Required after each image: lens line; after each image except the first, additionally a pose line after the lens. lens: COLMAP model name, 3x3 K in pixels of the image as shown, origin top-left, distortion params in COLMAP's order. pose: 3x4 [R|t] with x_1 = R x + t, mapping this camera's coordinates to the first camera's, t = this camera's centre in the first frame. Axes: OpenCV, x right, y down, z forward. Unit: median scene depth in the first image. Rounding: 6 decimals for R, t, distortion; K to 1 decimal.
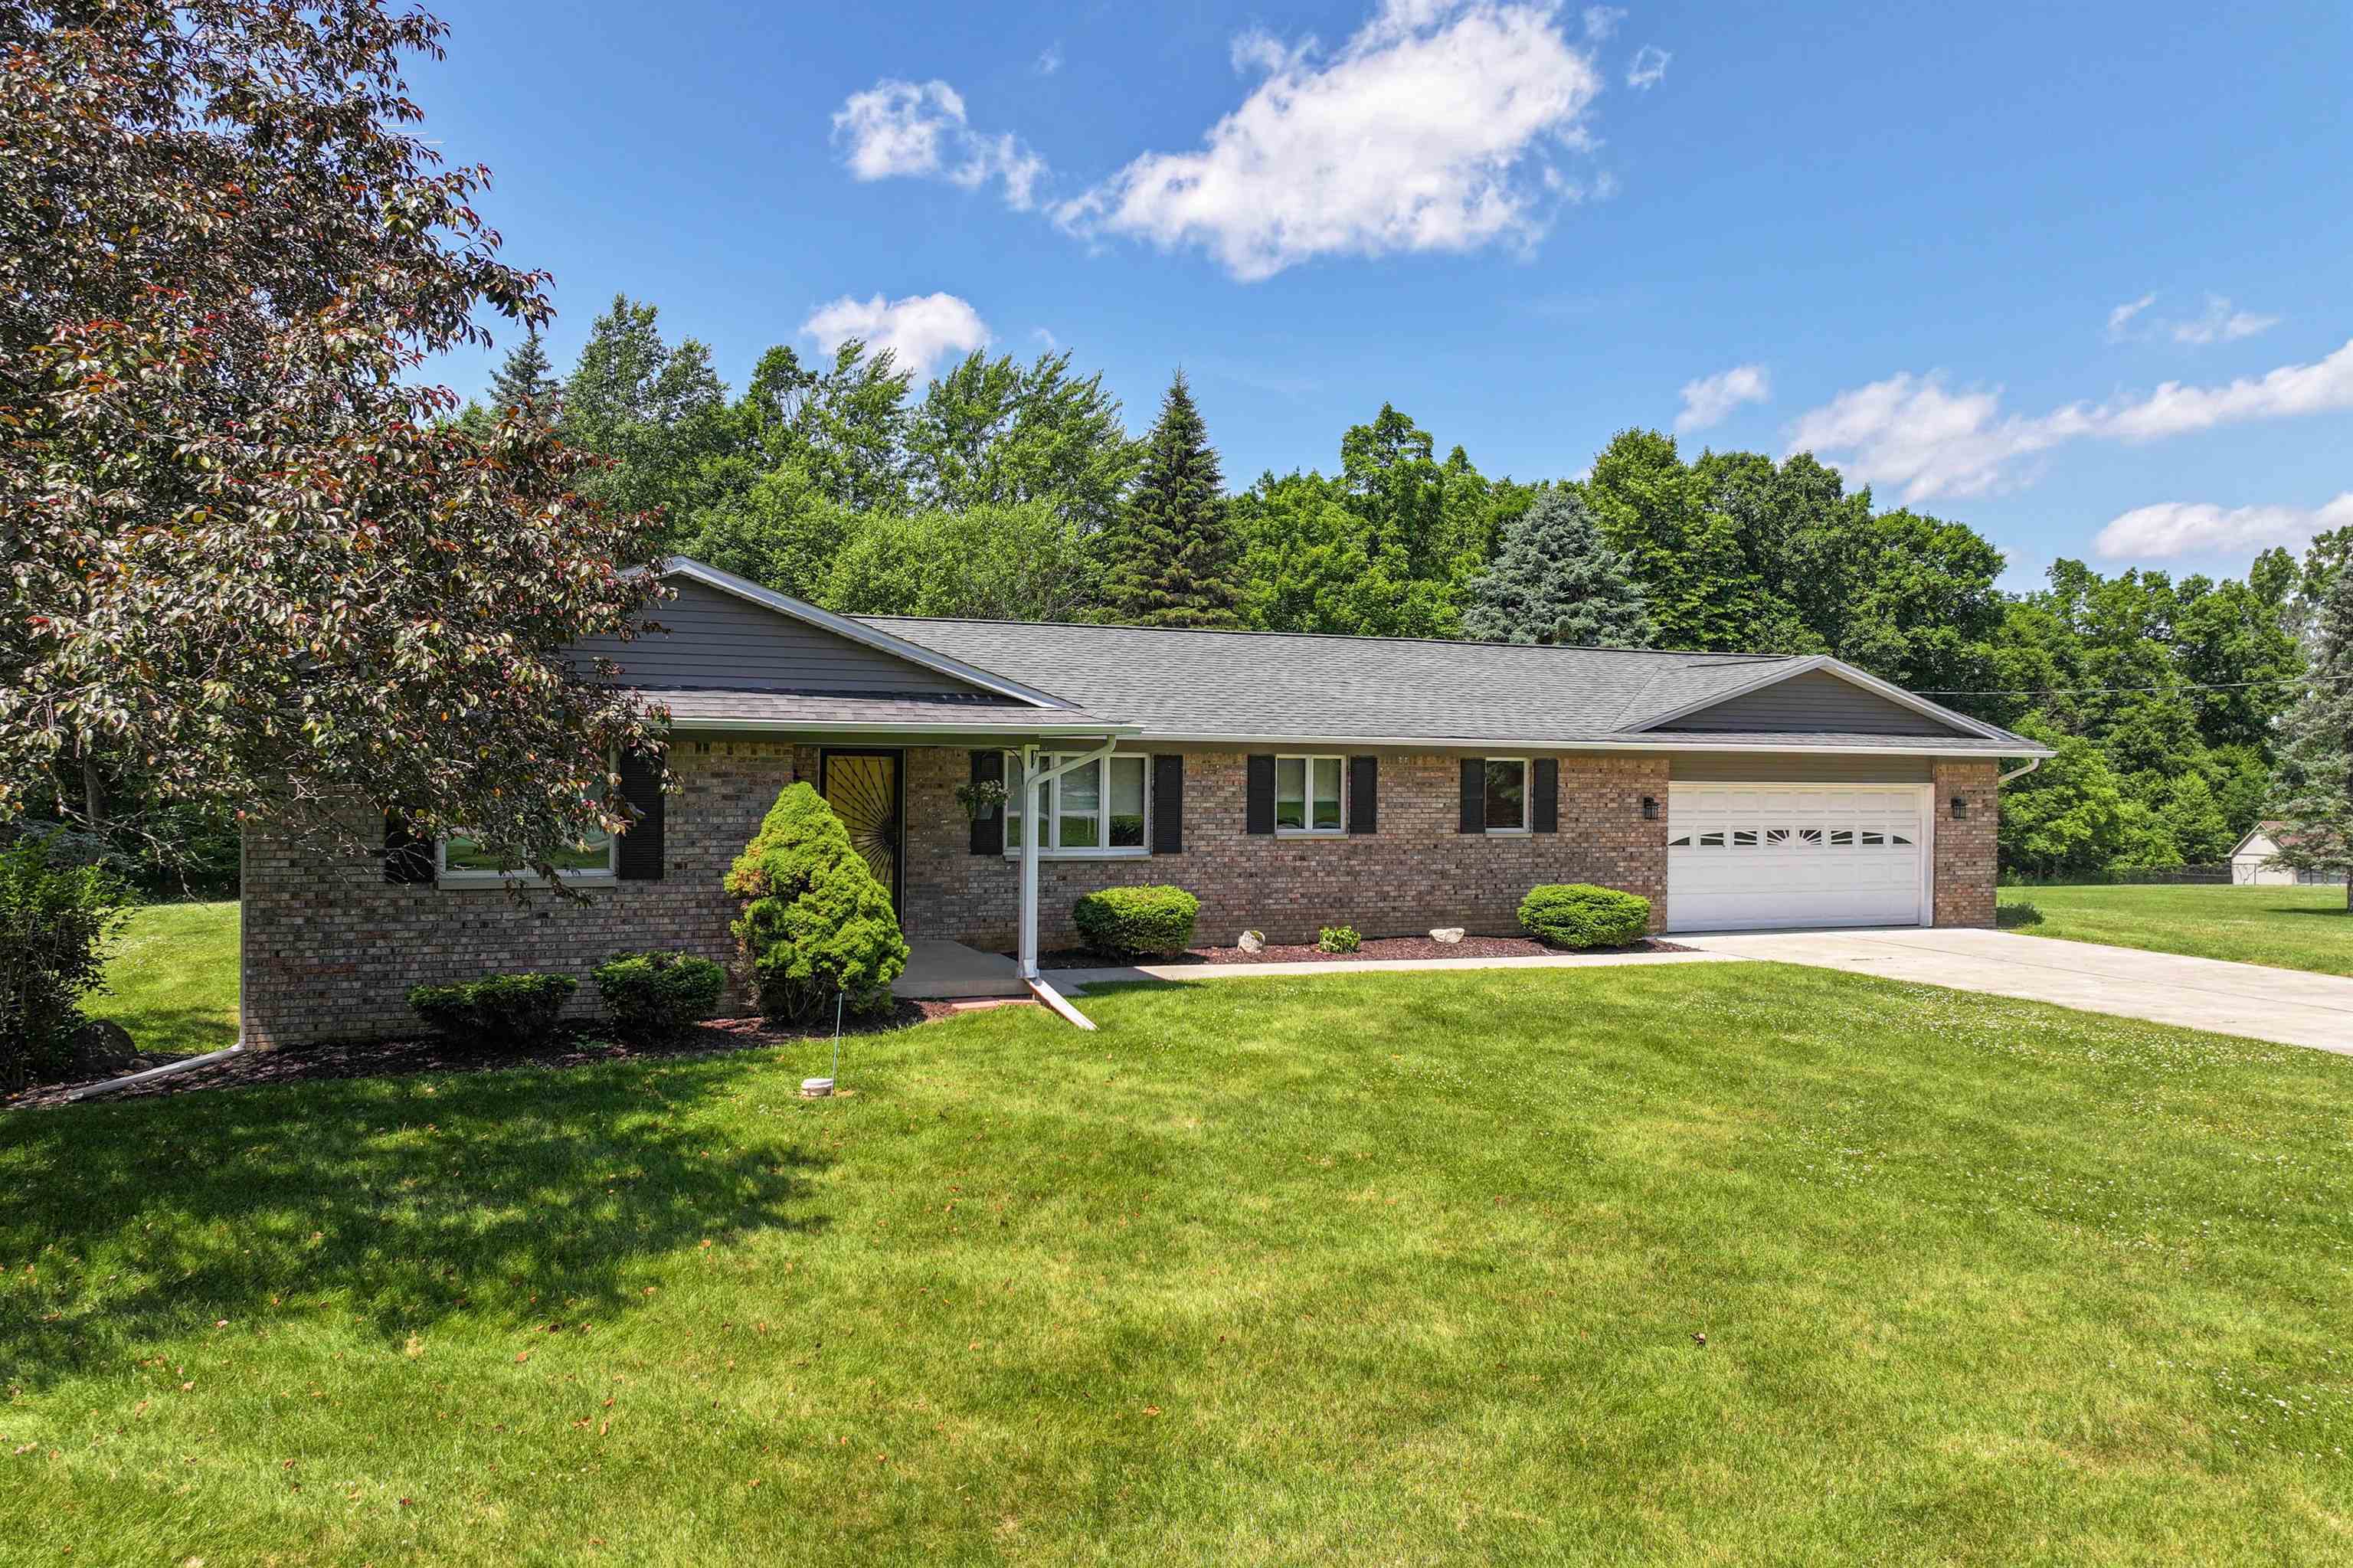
lens RADIAL K [[1642.1, 0, 1175.7], [0, 1642.1, 776.6], [0, 0, 1]] dist [0.001769, 0.004775]
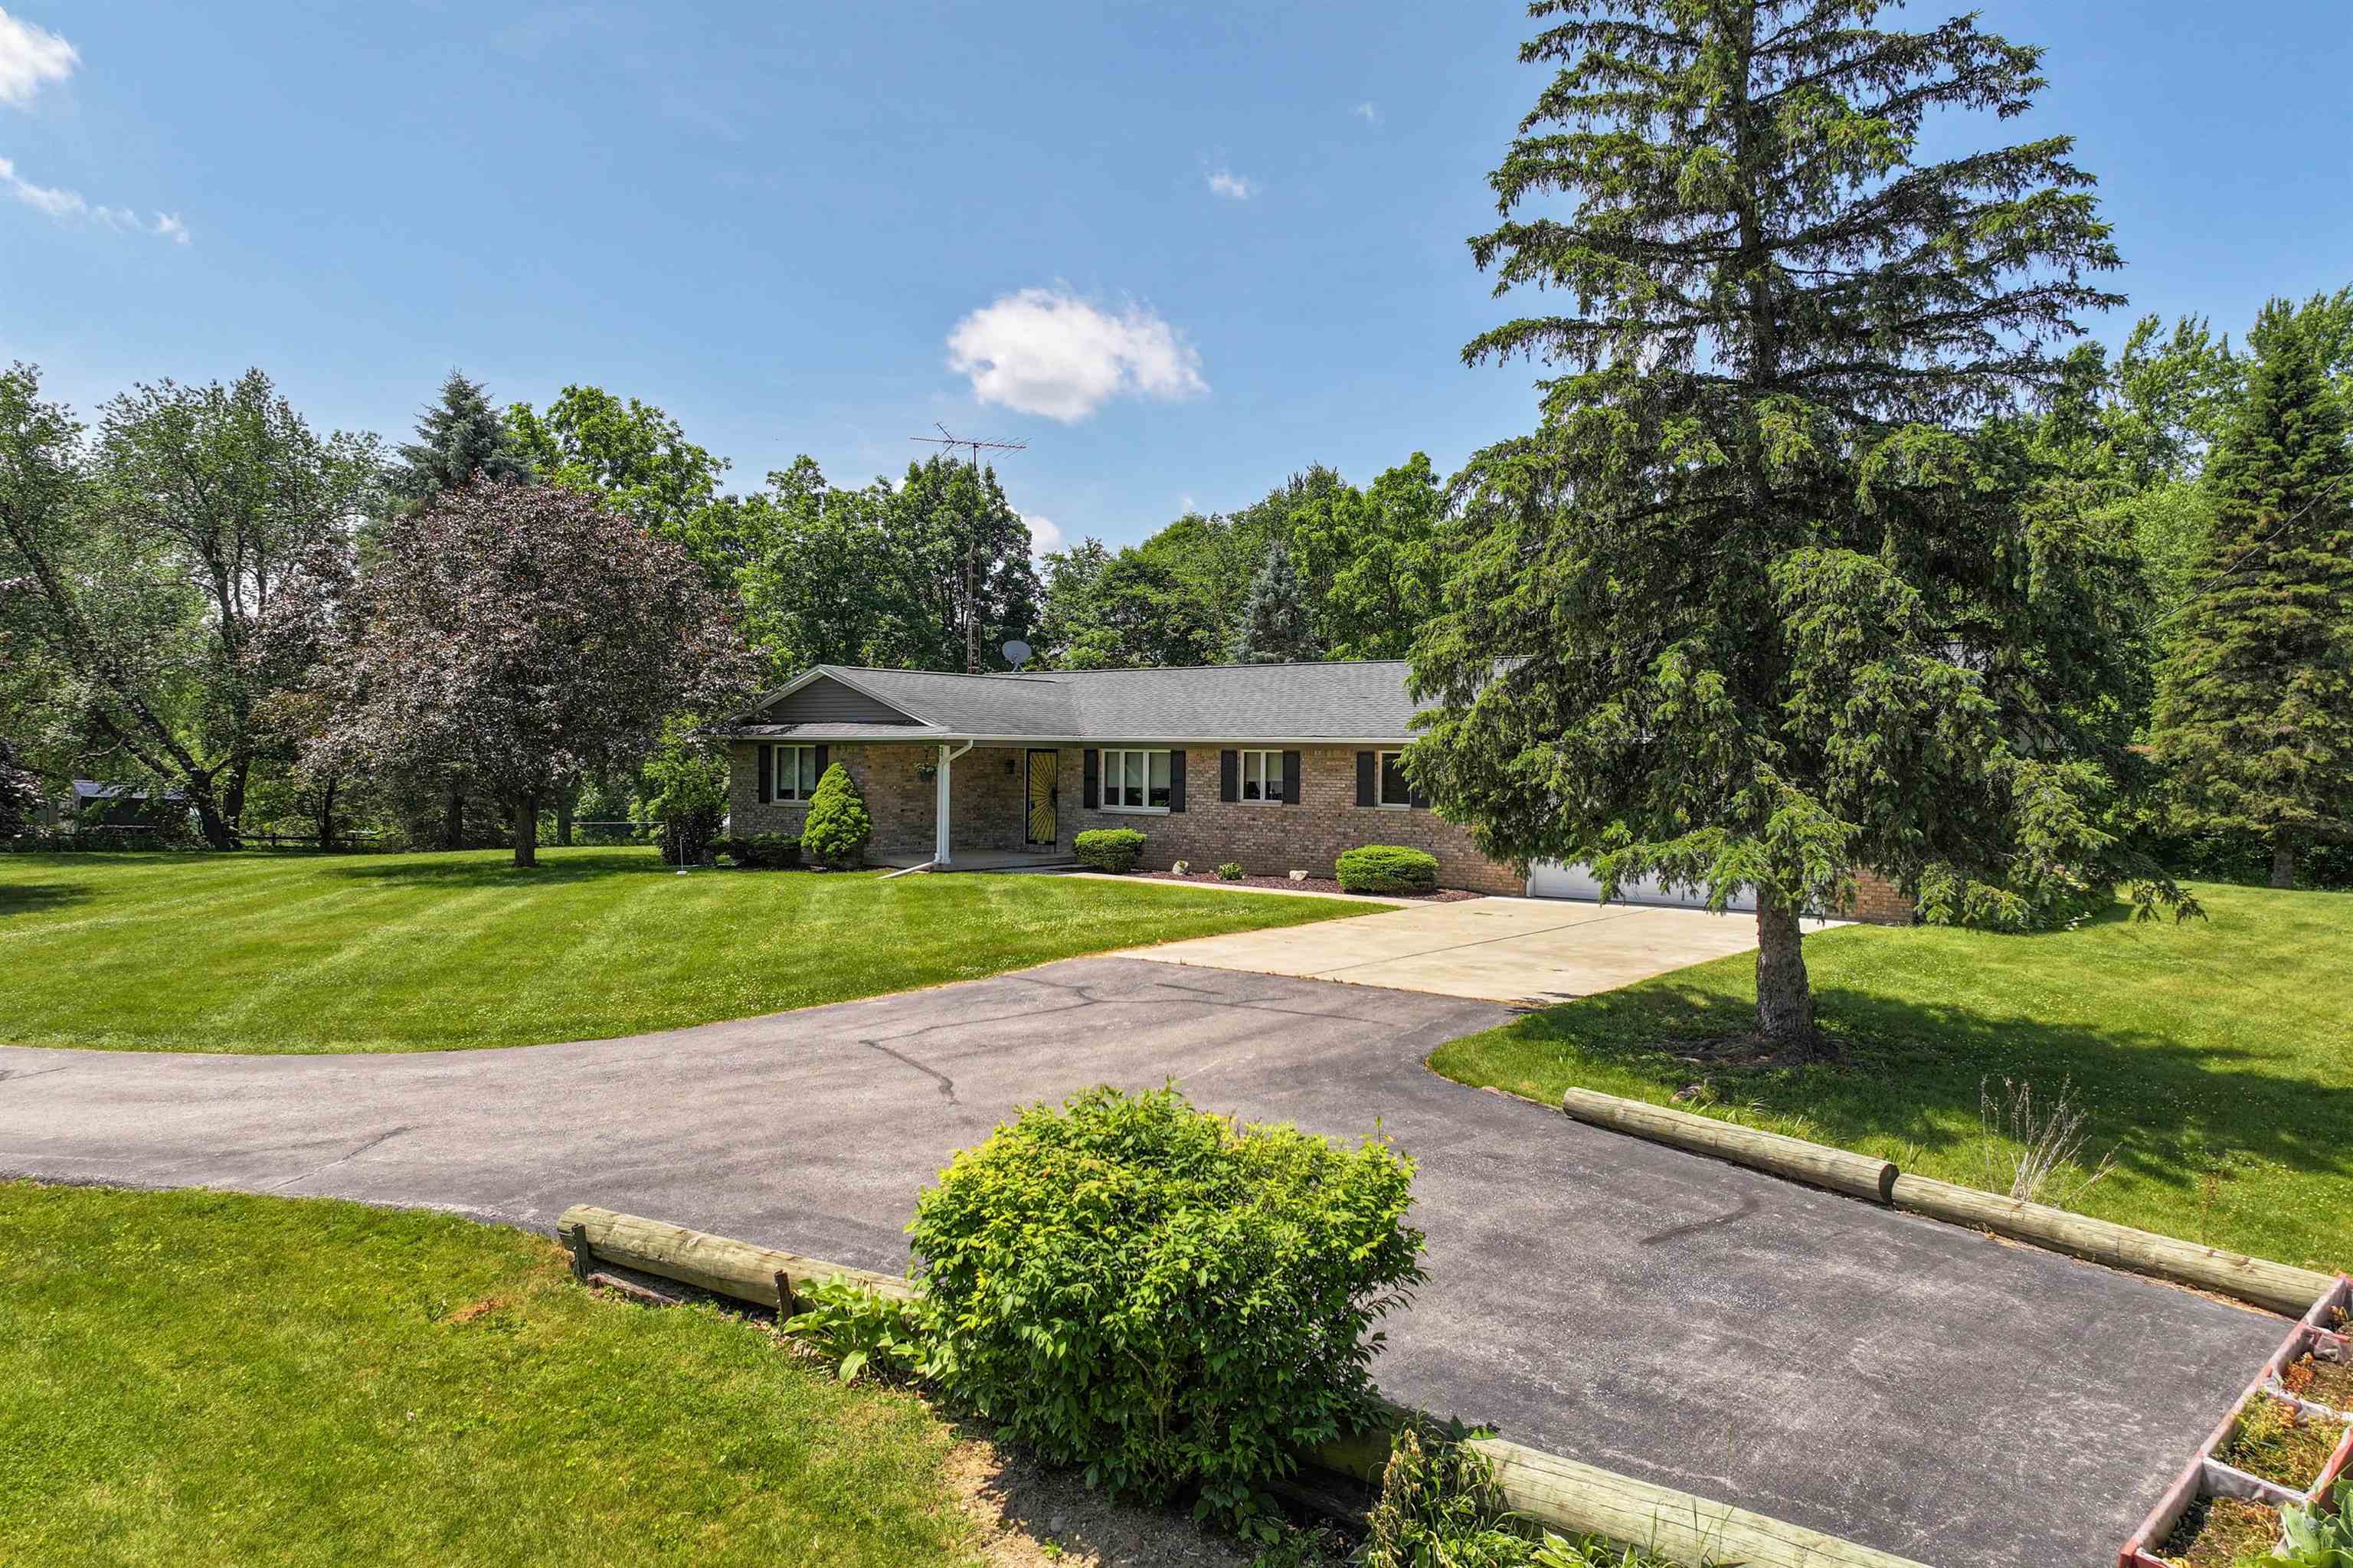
lens RADIAL K [[1642.1, 0, 1172.1], [0, 1642.1, 789.0], [0, 0, 1]] dist [0.001769, 0.004775]
pose [[0.485857, 0.009827, -0.873983, 1.187064], [-0.010805, 0.999928, 0.005237, 0.013598], [0.873972, 0.006899, 0.485928, 0.187570]]
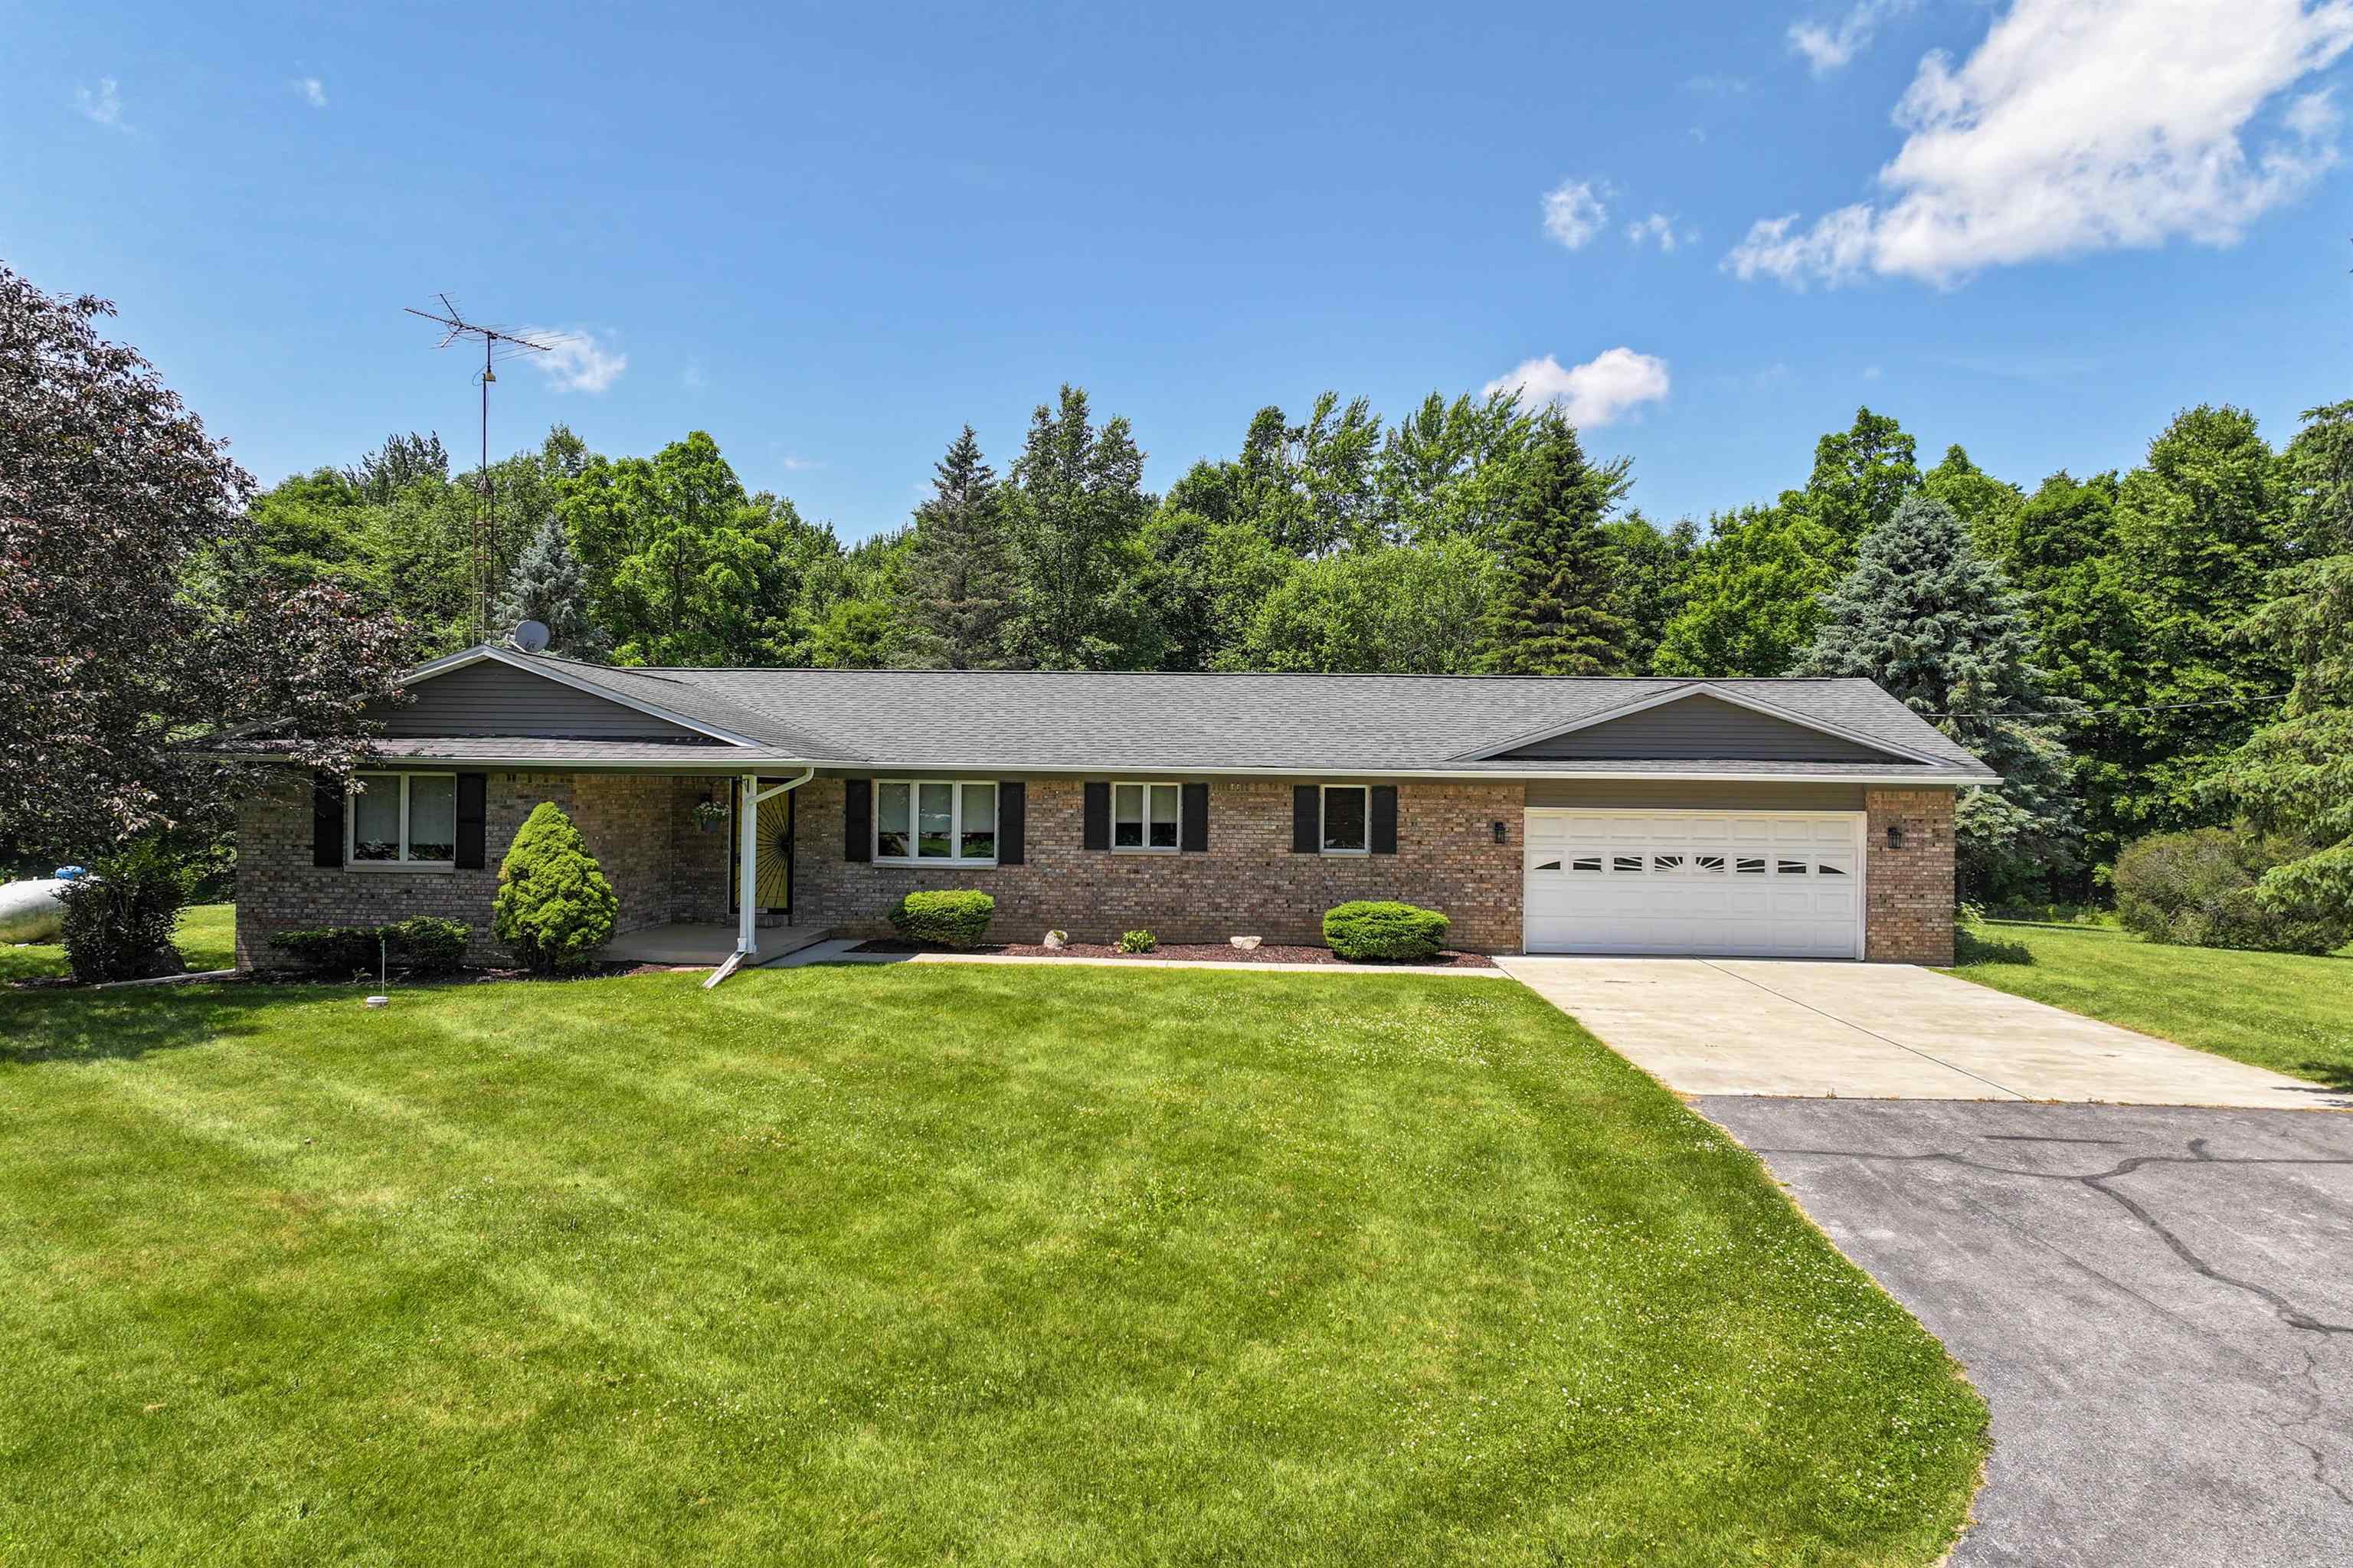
lens RADIAL K [[1642.1, 0, 1186.7], [0, 1642.1, 772.8], [0, 0, 1]] dist [0.001769, 0.004775]
pose [[0.912985, -0.003135, -0.407981, 0.516002], [-0.004419, 0.999836, -0.017572, 0.000257], [0.407969, 0.017845, 0.912821, -0.040655]]
